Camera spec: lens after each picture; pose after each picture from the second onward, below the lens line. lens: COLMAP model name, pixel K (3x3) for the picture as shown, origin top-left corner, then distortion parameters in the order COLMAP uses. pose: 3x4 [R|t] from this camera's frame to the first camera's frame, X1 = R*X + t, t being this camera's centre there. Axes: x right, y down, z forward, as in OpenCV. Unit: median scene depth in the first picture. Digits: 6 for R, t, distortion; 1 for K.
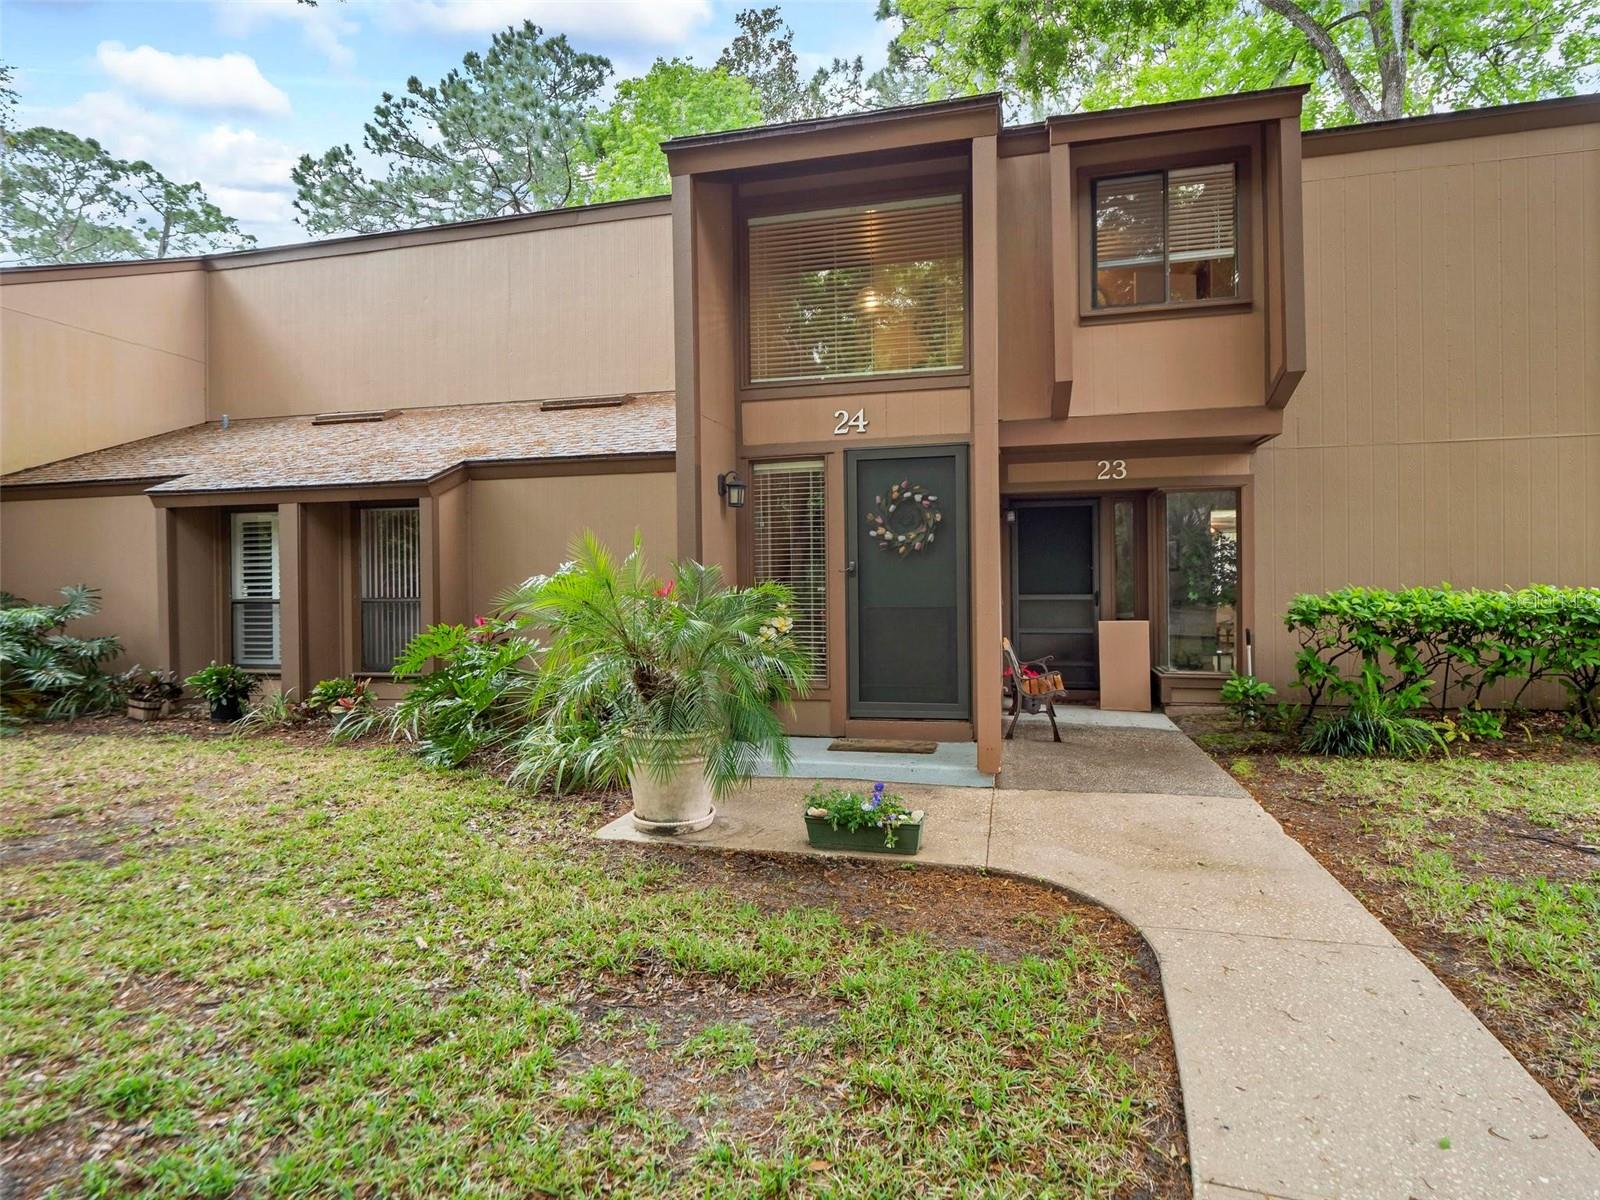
lens RADIAL K [[868.2, 0, 791.1], [0, 868.2, 591.4], [0, 0, 1]] dist [-0.006975, -0.001637]
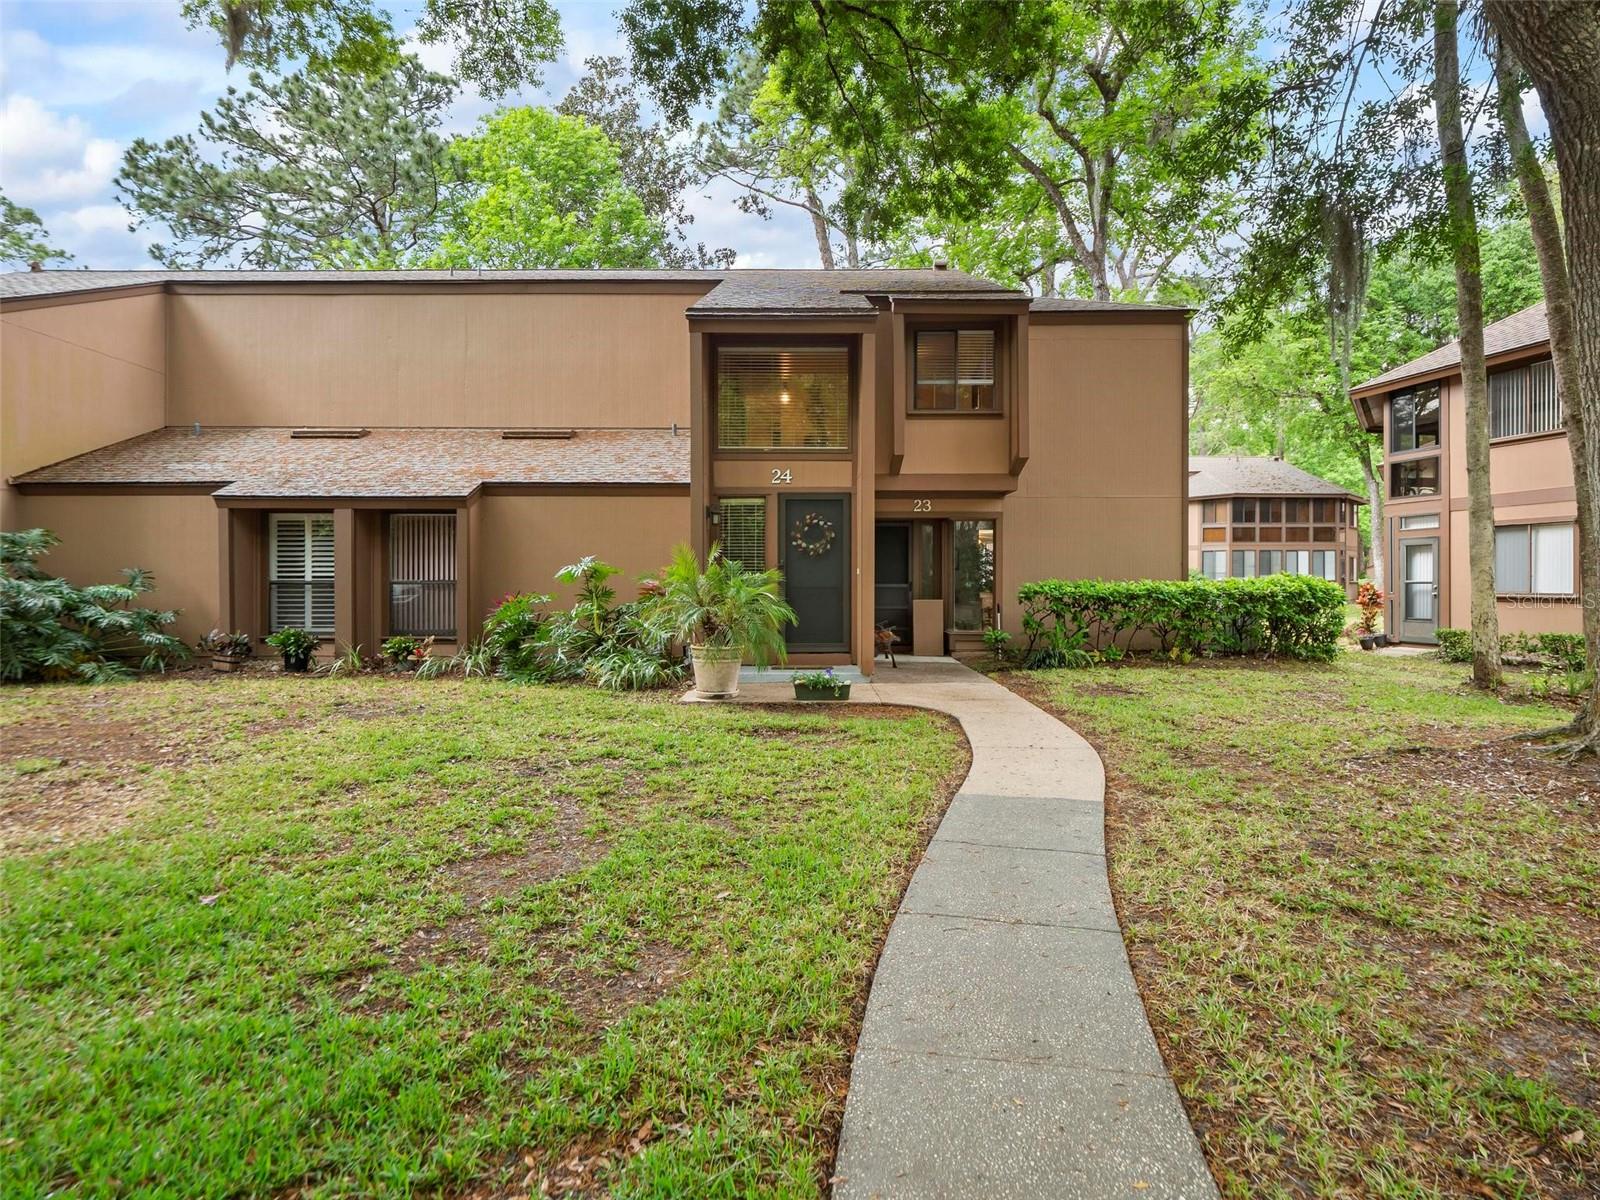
lens RADIAL K [[868.2, 0, 791.1], [0, 868.2, 591.4], [0, 0, 1]] dist [-0.006975, -0.001637]
pose [[0.971774, 0.009253, 0.235731, -0.238196], [-0.009707, 0.999953, 0.000764, 0.019472], [-0.235713, -0.003031, 0.971818, -0.493378]]
